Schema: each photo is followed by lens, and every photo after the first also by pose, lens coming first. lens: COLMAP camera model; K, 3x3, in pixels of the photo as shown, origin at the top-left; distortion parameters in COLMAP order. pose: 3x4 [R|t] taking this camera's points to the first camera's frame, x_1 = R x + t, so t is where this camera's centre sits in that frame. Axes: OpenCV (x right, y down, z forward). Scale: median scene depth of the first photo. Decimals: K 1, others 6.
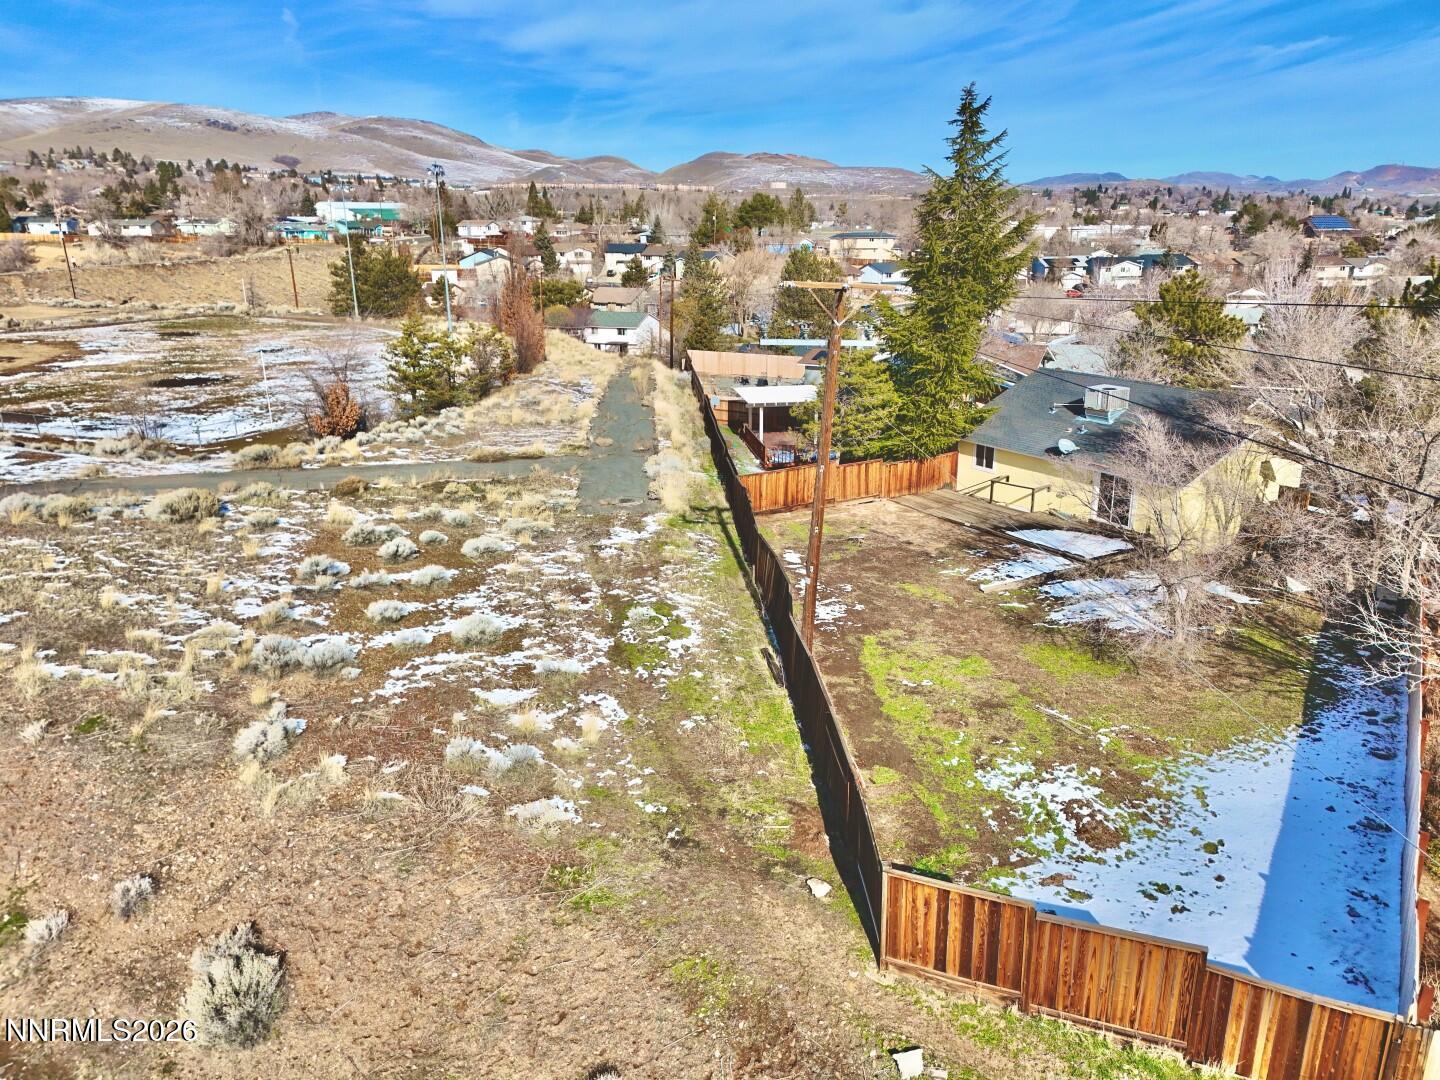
lens RADIAL K [[1042.5, 0, 720.0], [0, 1042.5, 540.0], [0, 0, 1]] dist [0.092327, -0.090736]
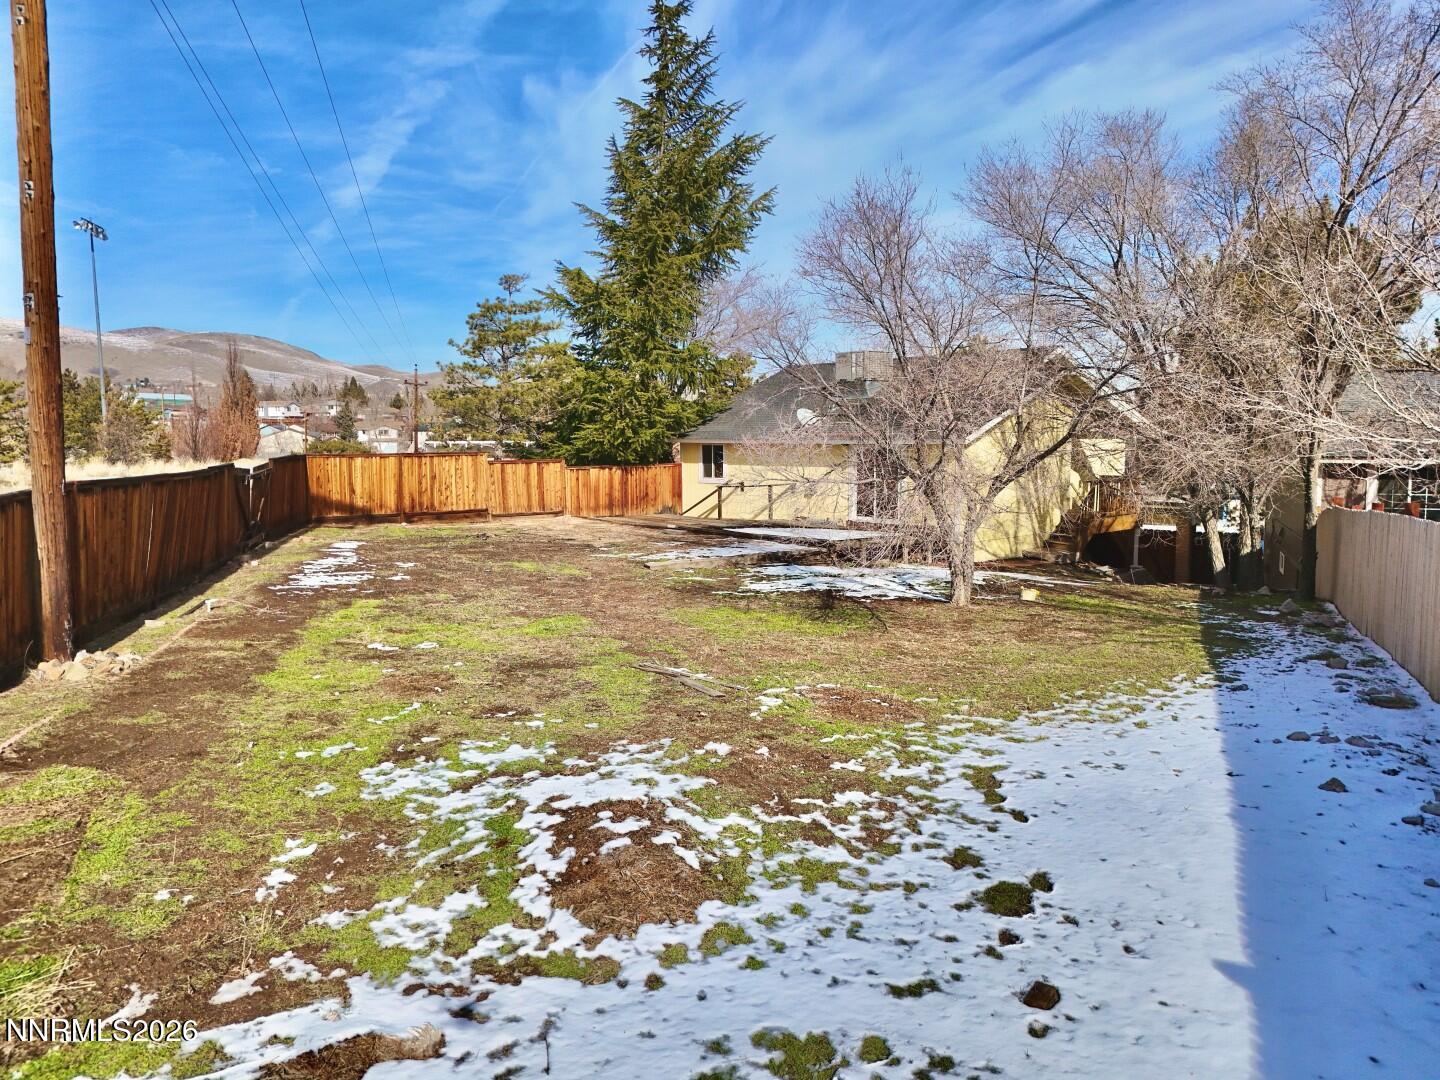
lens RADIAL K [[1048.3, 0, 720.0], [0, 1048.3, 540.0], [0, 0, 1]] dist [0.064363, -0.045361]
pose [[0.989470, -0.013846, 0.144077, 0.298175], [0.041779, 0.980366, -0.192710, 0.213247], [-0.138580, 0.196700, 0.970621, 0.617516]]
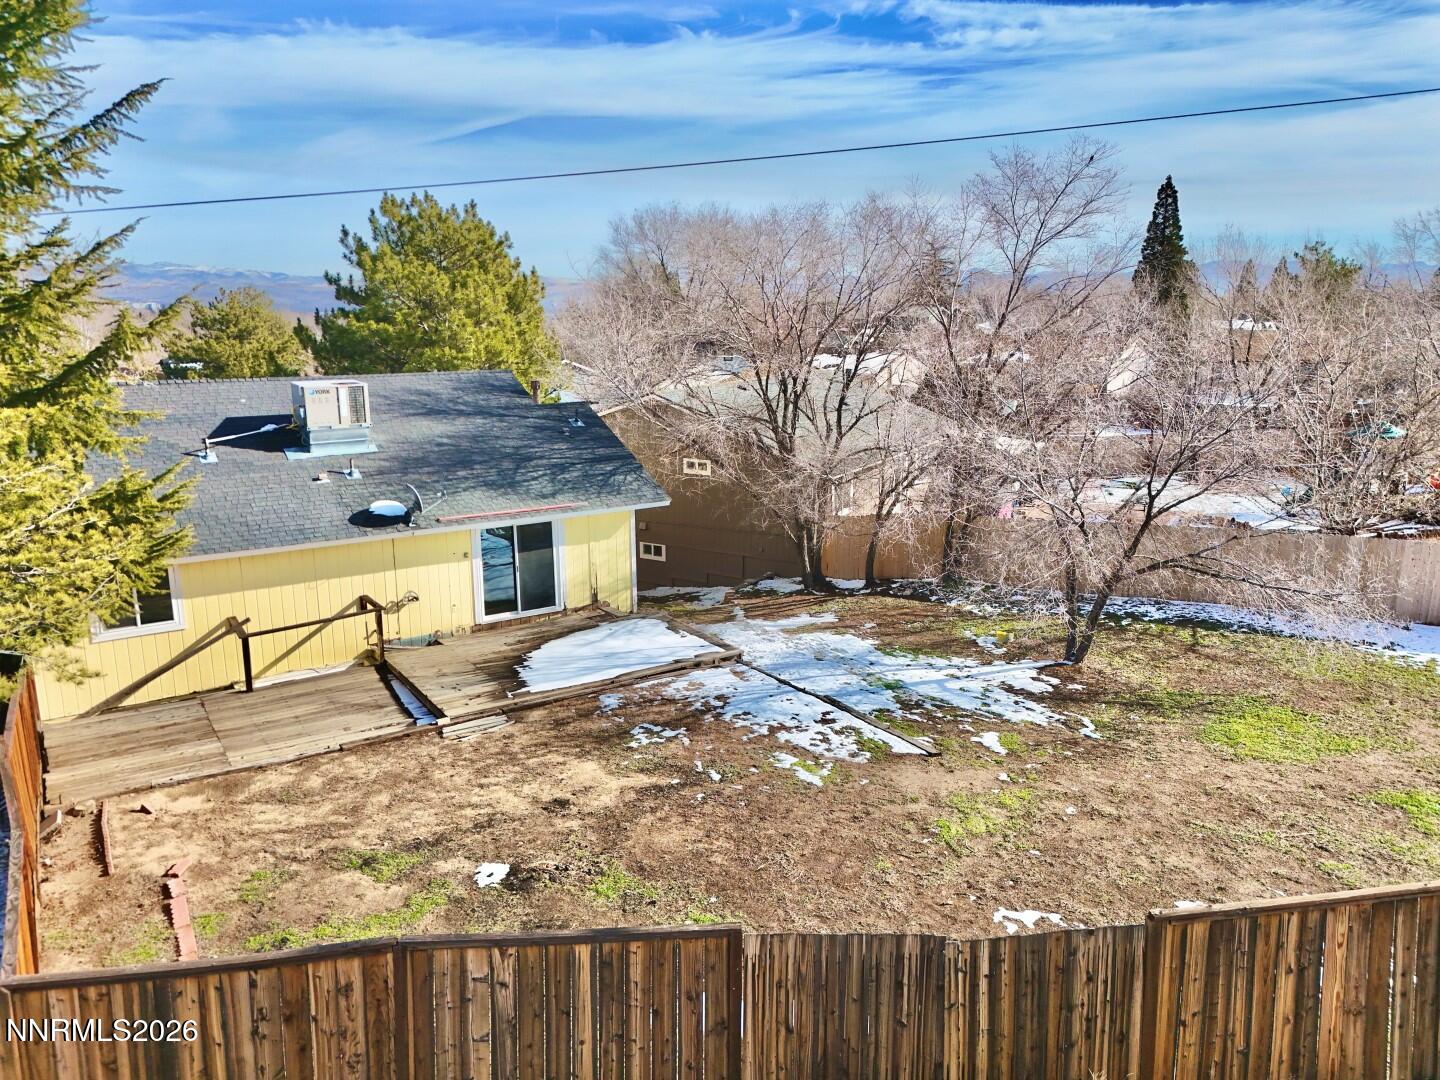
lens RADIAL K [[1042.5, 0, 720.0], [0, 1042.5, 540.0], [0, 0, 1]] dist [0.092327, -0.090736]
pose [[-0.012056, -0.213550, 0.976858, -0.249765], [0.290821, 0.933948, 0.207759, -0.229656], [-0.956701, 0.286596, 0.050846, 1.488722]]
